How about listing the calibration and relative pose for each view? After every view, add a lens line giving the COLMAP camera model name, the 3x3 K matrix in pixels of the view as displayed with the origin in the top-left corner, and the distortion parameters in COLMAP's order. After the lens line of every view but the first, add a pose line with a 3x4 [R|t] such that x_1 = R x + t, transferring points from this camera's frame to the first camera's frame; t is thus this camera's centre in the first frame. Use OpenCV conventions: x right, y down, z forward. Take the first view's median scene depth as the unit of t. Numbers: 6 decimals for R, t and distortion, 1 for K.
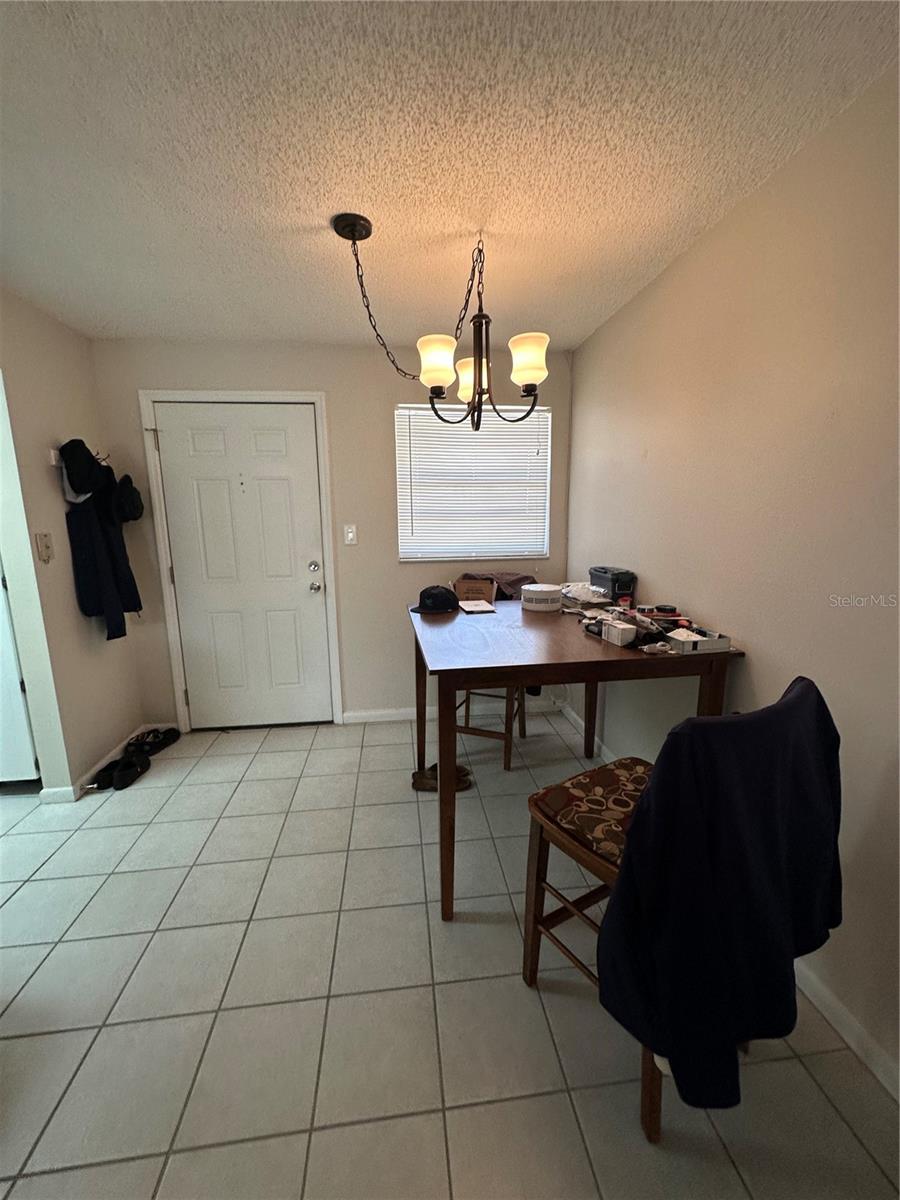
lens RADIAL K [[479.6, 0, 449.8], [0, 479.6, 602.5], [0, 0, 1]] dist [-0.001972, 0.001270]
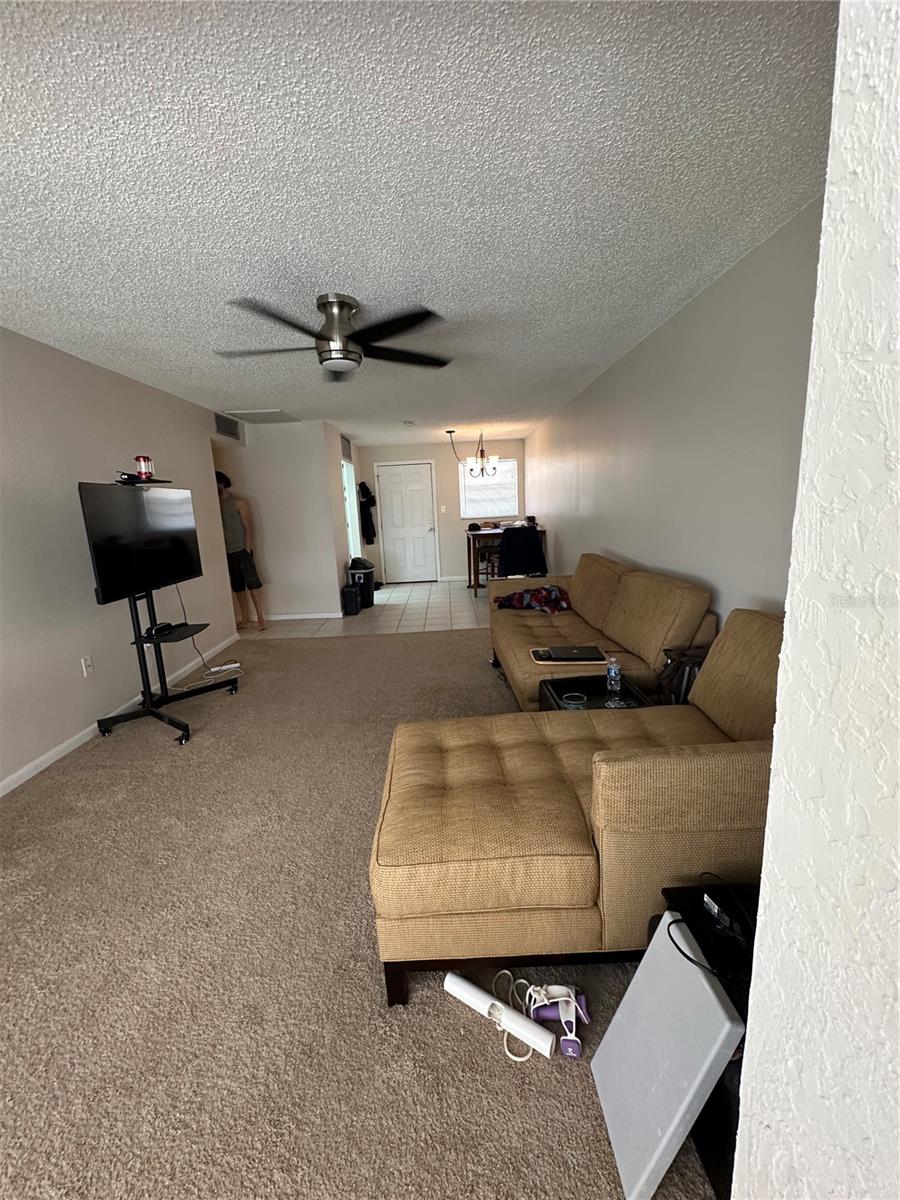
lens RADIAL K [[479.6, 0, 450.1], [0, 479.6, 597.9], [0, 0, 1]] dist [-0.001972, 0.001270]
pose [[0.992811, -0.010641, -0.119220, 0.153240], [0.013527, 0.999634, 0.023424, 0.300873], [0.118927, -0.024869, 0.992592, -1.740655]]
